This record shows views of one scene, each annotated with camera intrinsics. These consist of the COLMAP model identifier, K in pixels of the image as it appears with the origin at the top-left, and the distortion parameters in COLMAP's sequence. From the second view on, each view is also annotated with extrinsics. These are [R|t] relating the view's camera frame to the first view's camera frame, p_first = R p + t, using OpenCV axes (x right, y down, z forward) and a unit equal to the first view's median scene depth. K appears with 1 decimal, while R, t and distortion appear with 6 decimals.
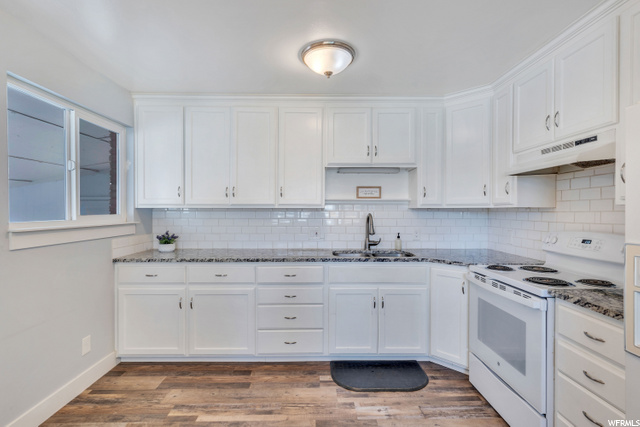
lens RADIAL K [[306.8, 0, 318.6], [0, 306.8, 213.2], [0, 0, 1]] dist [0.004050, -0.000783]
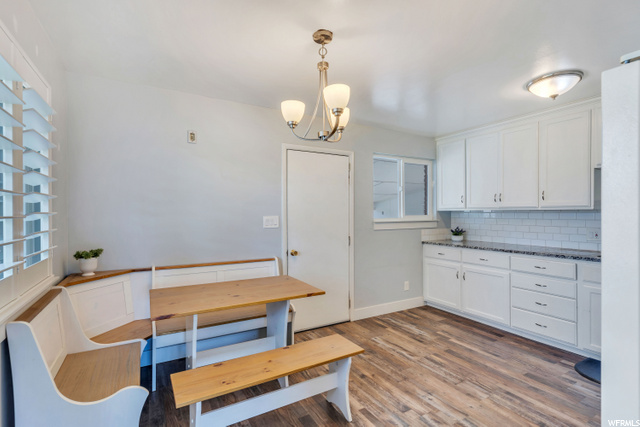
lens RADIAL K [[306.8, 0, 320.8], [0, 306.8, 212.7], [0, 0, 1]] dist [0.004050, -0.000783]
pose [[0.490561, -0.003309, -0.871401, 0.518921], [-0.001155, 0.999989, -0.004447, 0.000258], [0.871406, 0.003188, 0.490552, -0.304371]]
